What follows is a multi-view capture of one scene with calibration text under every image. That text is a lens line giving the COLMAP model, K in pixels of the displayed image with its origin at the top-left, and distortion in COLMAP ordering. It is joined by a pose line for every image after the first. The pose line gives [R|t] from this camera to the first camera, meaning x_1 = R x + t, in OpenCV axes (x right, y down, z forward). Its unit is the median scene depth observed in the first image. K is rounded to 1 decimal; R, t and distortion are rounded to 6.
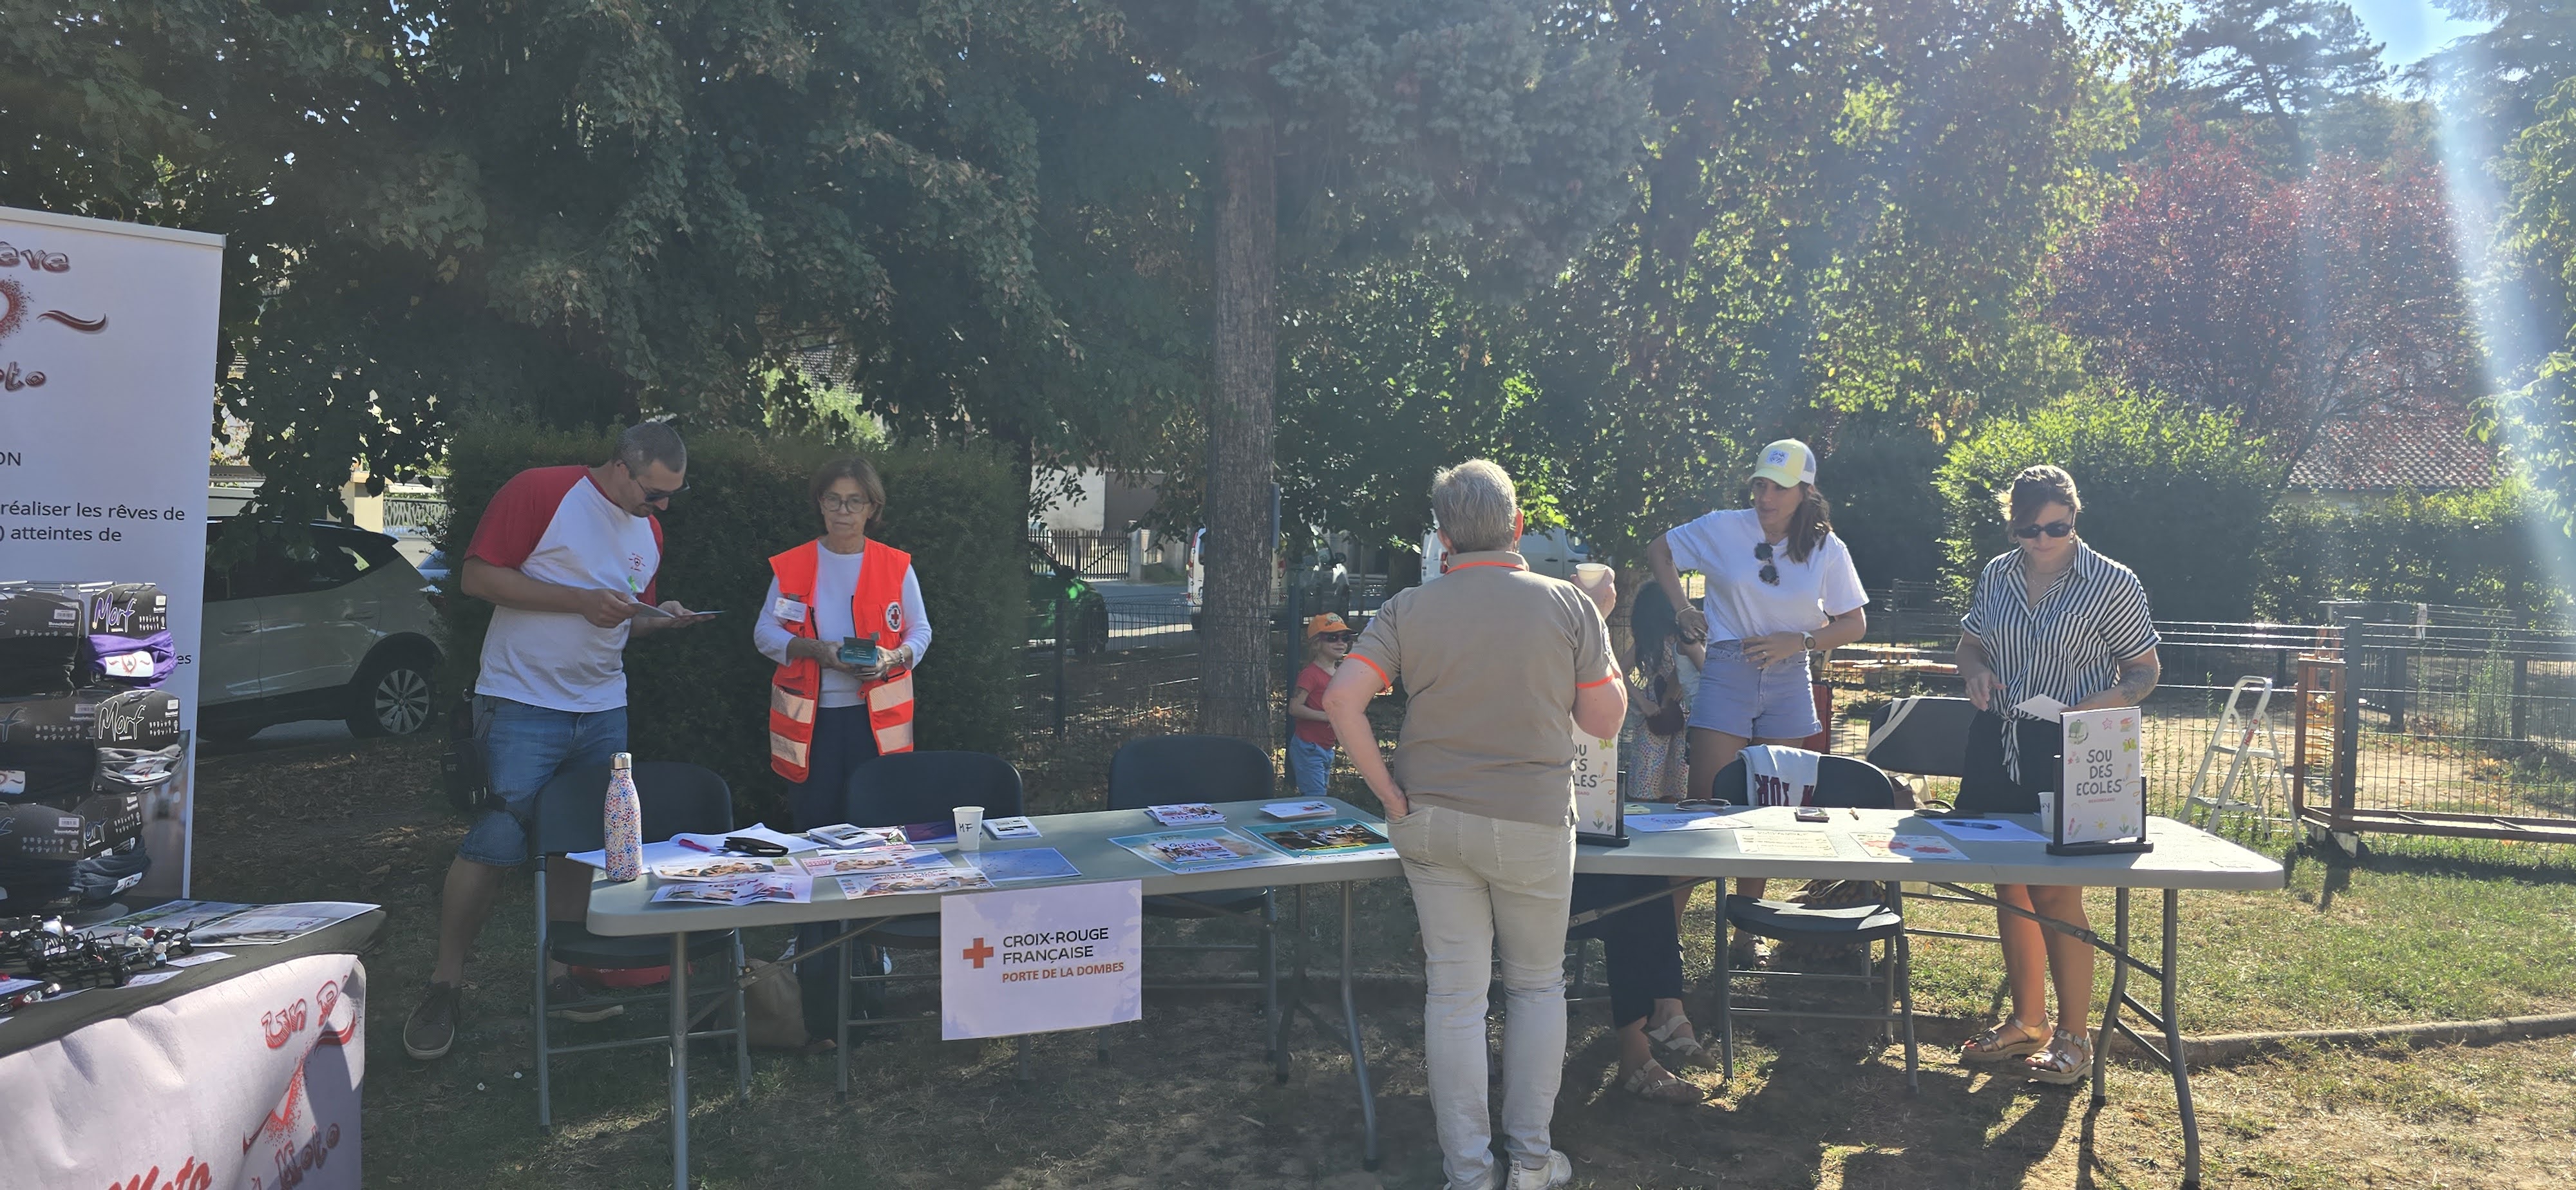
lens RADIAL K [[1726.6, 0, 1288.2], [0, 1726.6, 609.4], [0, 0, 1]] dist [0.070026, -0.089283]
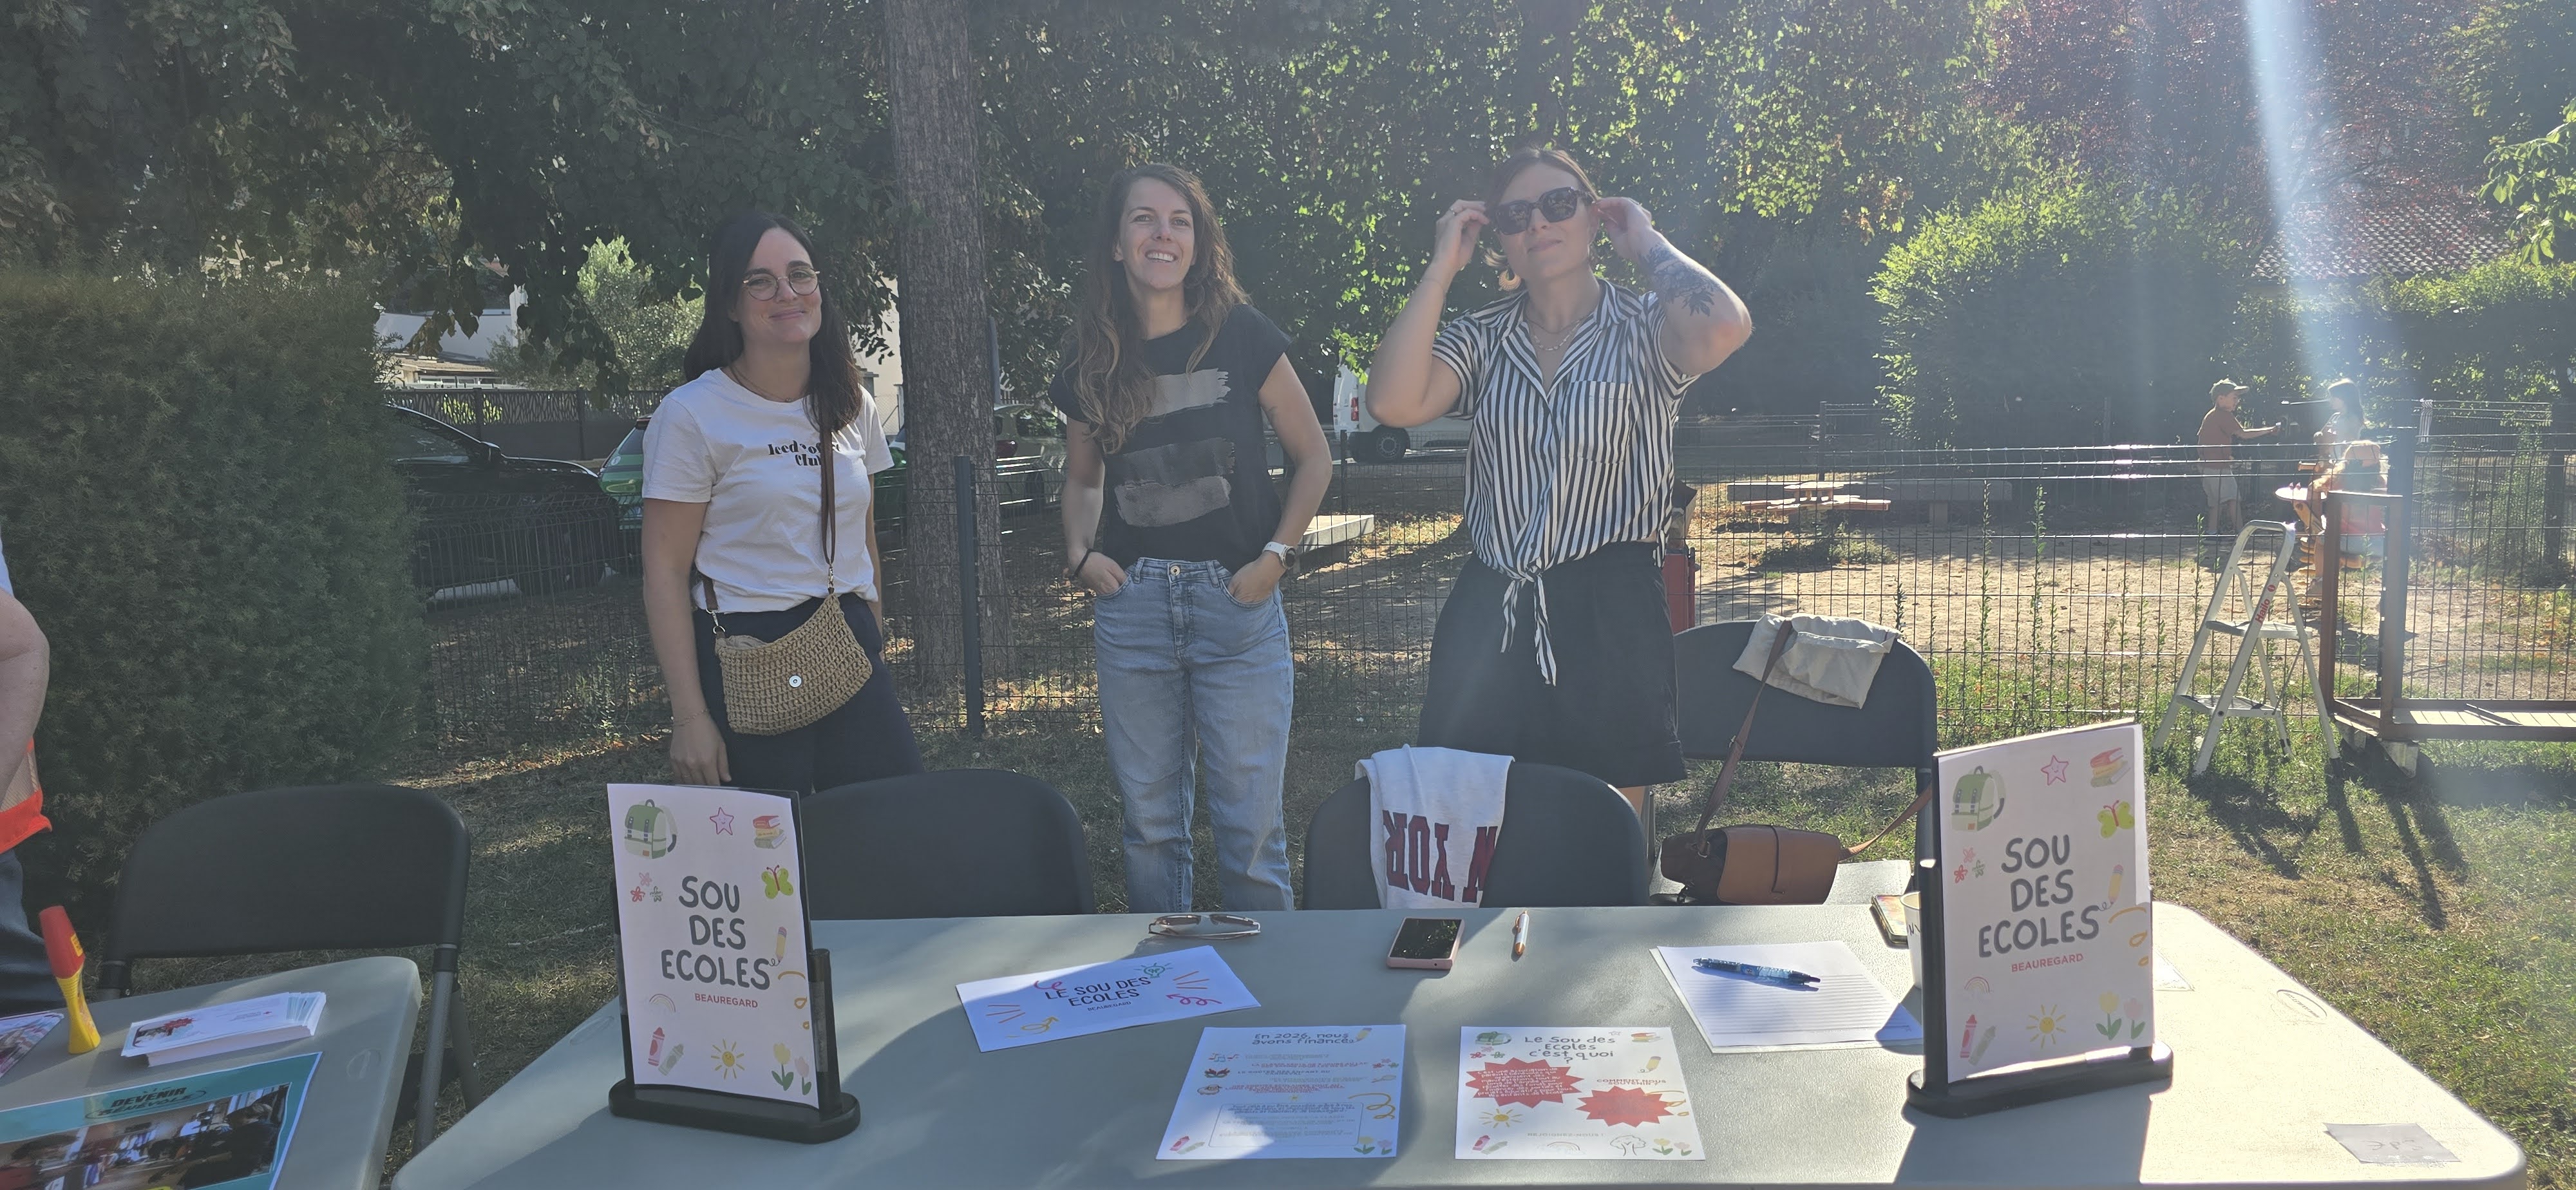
lens RADIAL K [[1743.2, 0, 1309.3], [0, 1743.2, 635.6], [0, 0, 1]] dist [0.026745, -0.004143]
pose [[0.998034, -0.054097, 0.031639, 0.058125], [0.050679, 0.993661, 0.100351, -0.002080], [-0.036867, -0.098550, 0.994449, 0.123607]]
